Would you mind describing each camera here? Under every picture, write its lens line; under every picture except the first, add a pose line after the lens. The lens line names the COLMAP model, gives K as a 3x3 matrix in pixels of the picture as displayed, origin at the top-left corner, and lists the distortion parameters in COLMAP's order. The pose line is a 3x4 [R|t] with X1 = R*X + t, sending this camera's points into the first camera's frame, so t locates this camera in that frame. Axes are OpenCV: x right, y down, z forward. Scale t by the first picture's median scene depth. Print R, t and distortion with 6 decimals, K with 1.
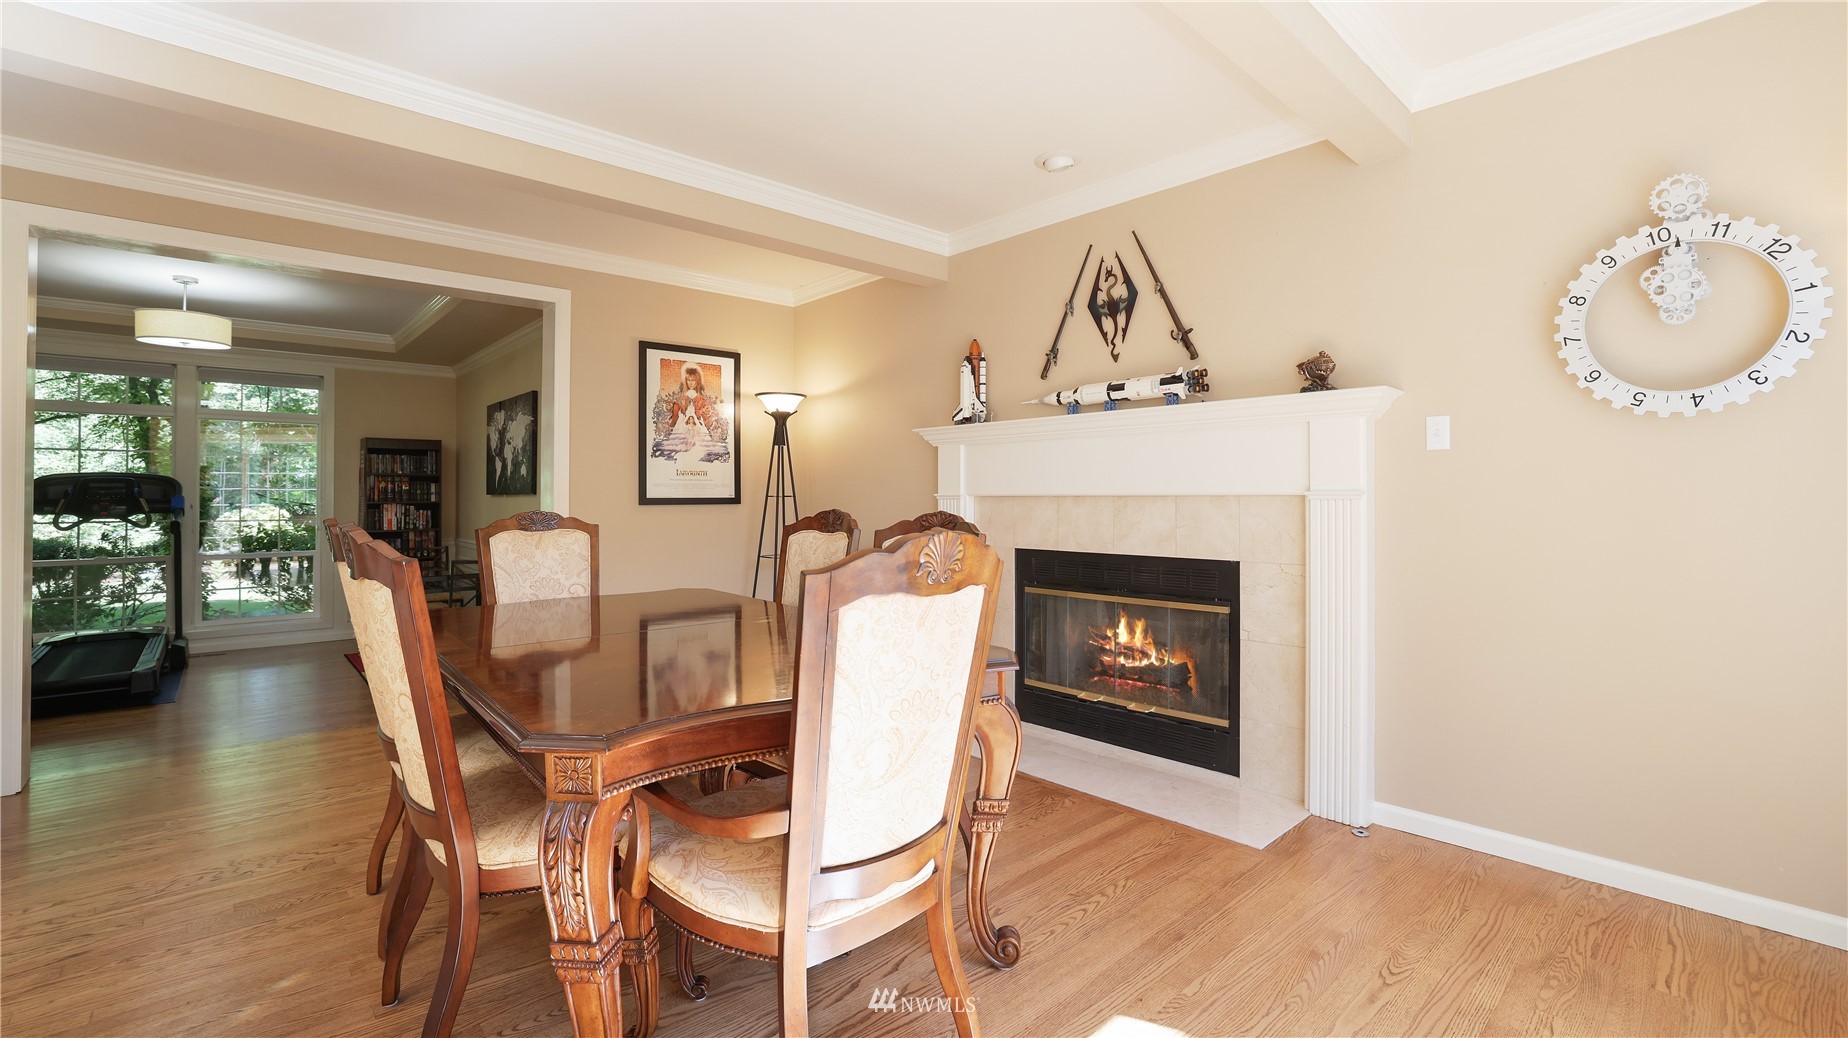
lens RADIAL K [[798.9, 0, 917.8], [0, 798.9, 490.2], [0, 0, 1]] dist [-0.036551, 0.008160]
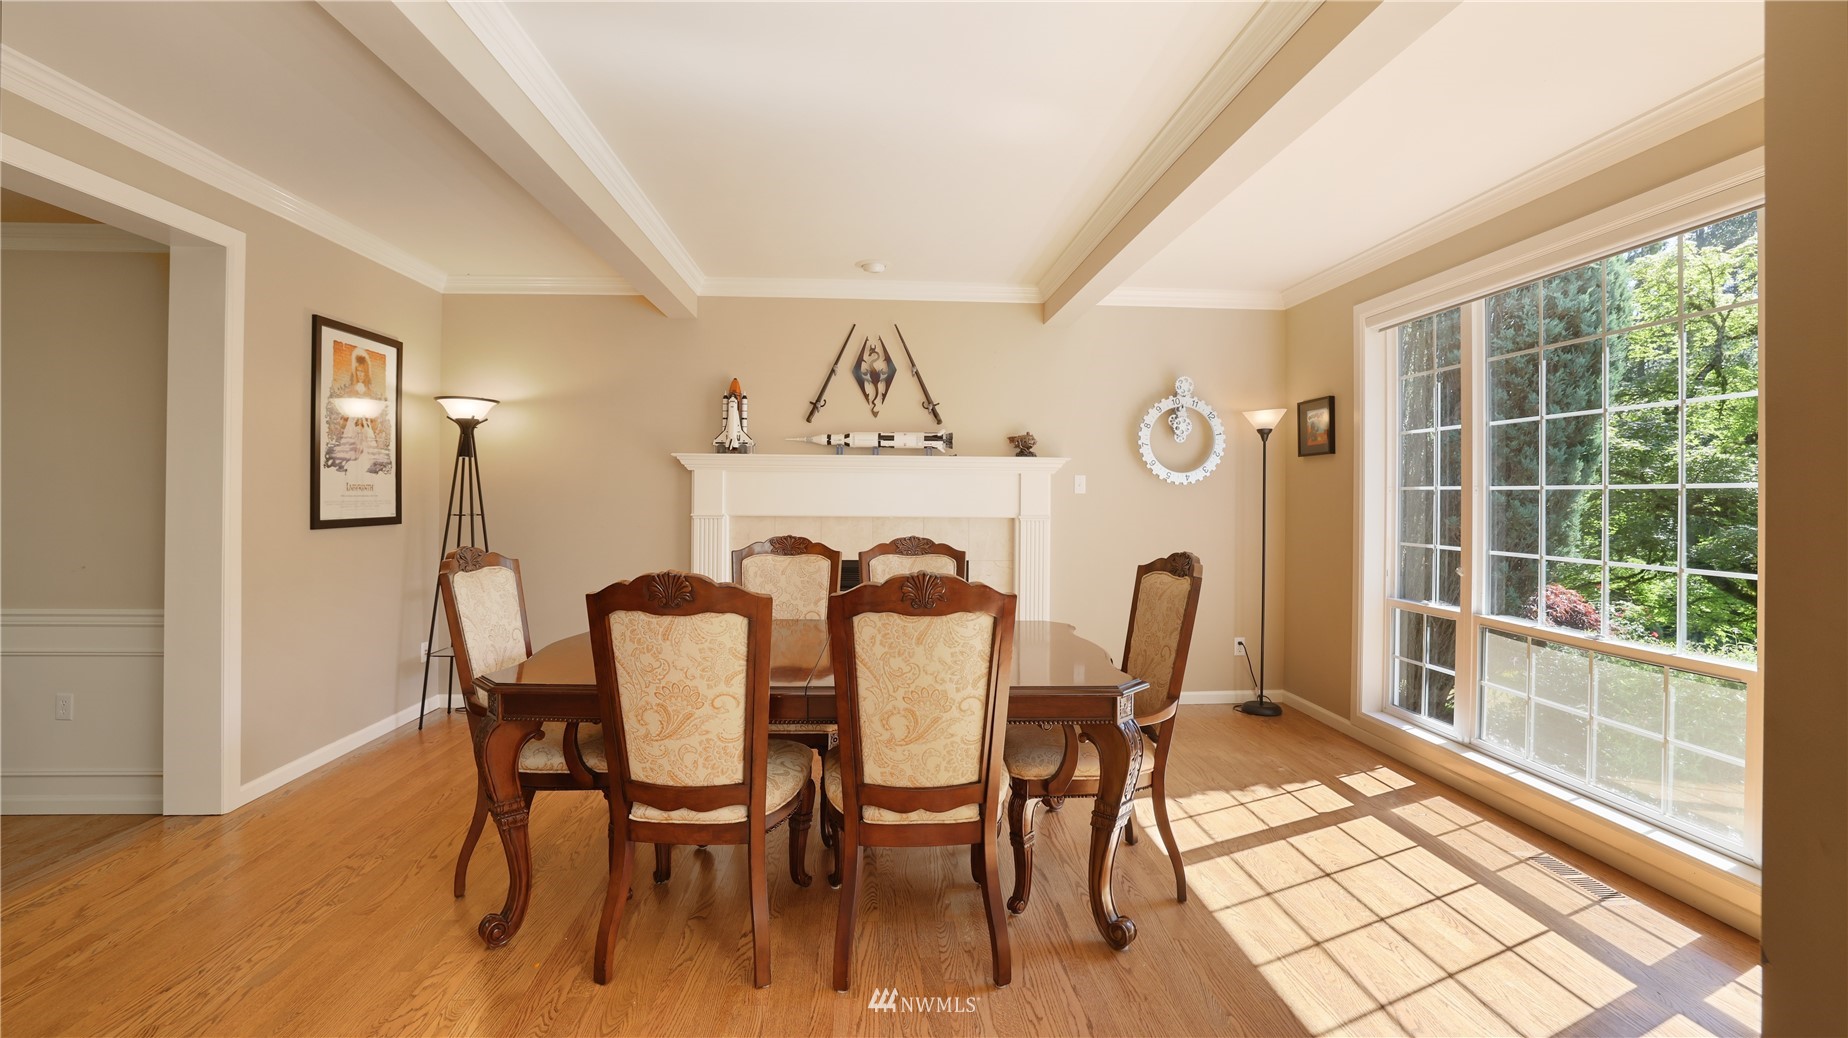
lens RADIAL K [[798.9, 0, 911.2], [0, 798.9, 496.1], [0, 0, 1]] dist [-0.036551, 0.008160]
pose [[0.624863, 0.006501, 0.780707, -0.741957], [-0.016467, 0.999853, 0.004855, -0.034391], [-0.780561, -0.015889, 0.624878, 0.103360]]
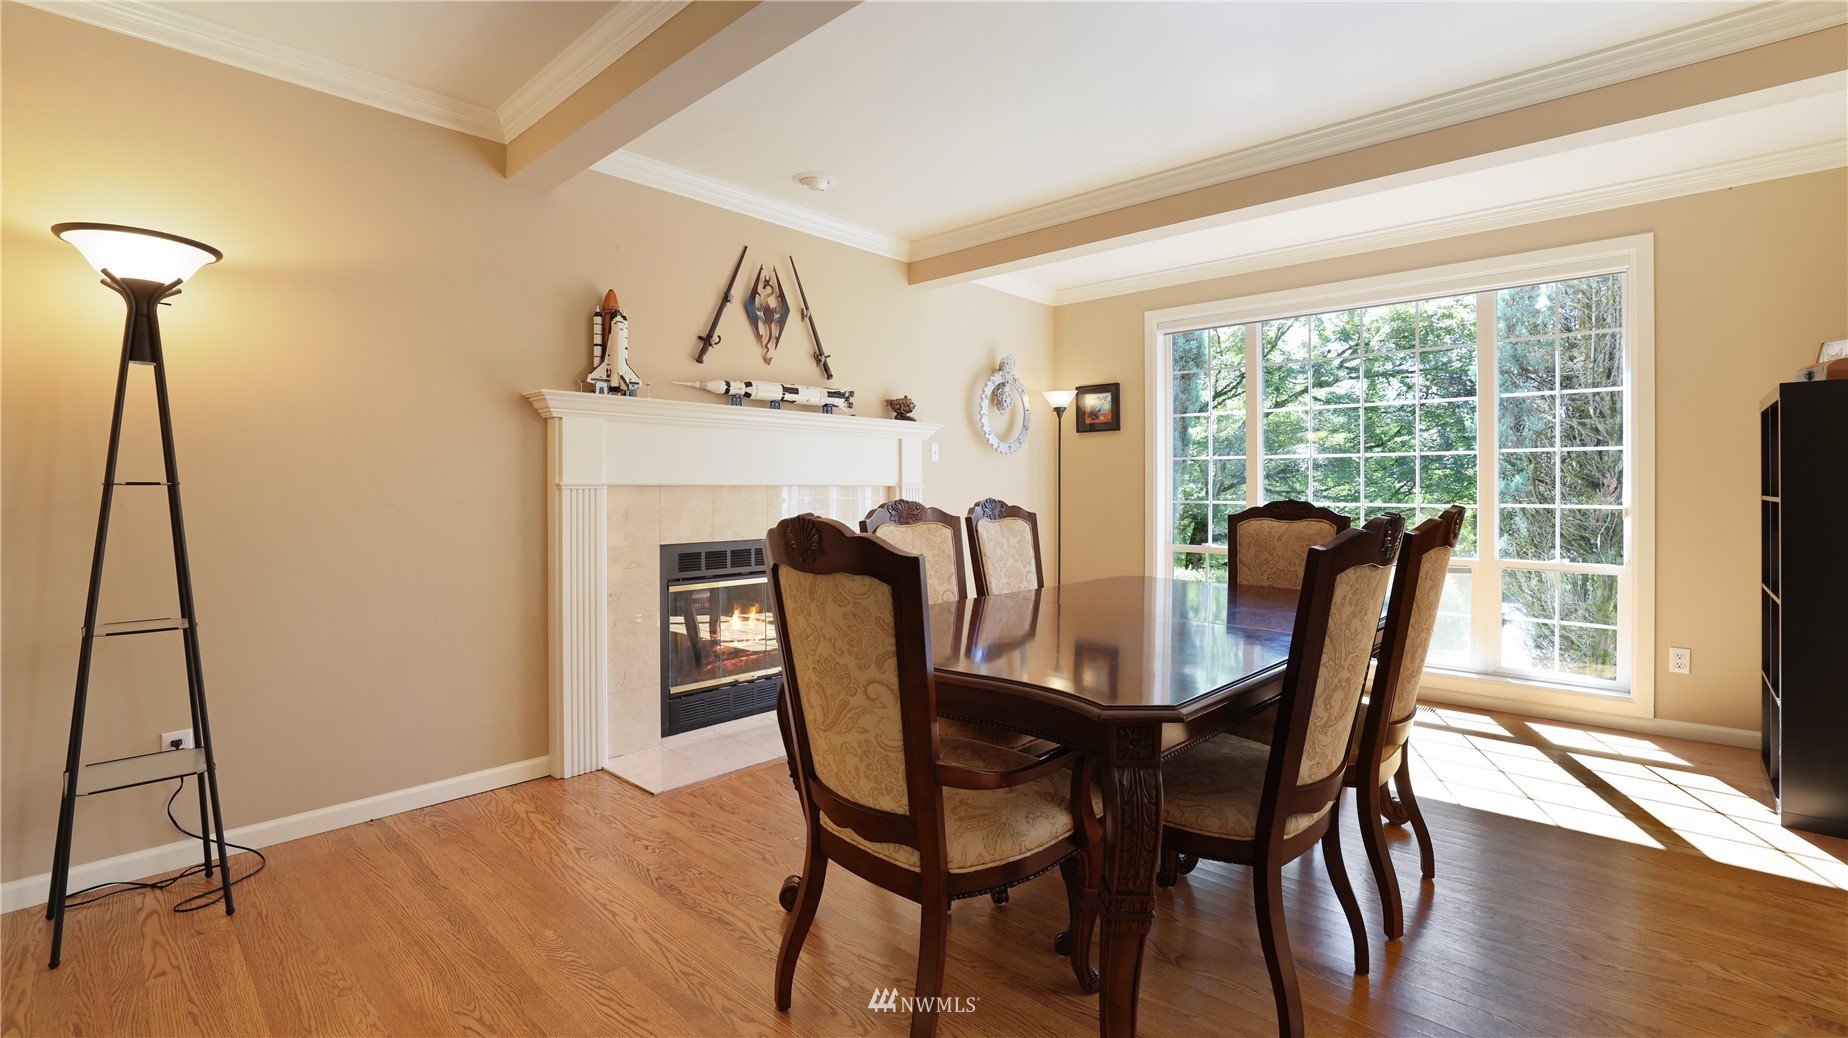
lens RADIAL K [[798.9, 0, 928.0], [0, 798.9, 478.1], [0, 0, 1]] dist [-0.036551, 0.008160]
pose [[-0.091531, 0.012713, 0.995721, -0.842986], [-0.009701, 0.999860, -0.013658, 0.009000], [-0.995755, -0.010910, -0.091395, 0.849825]]
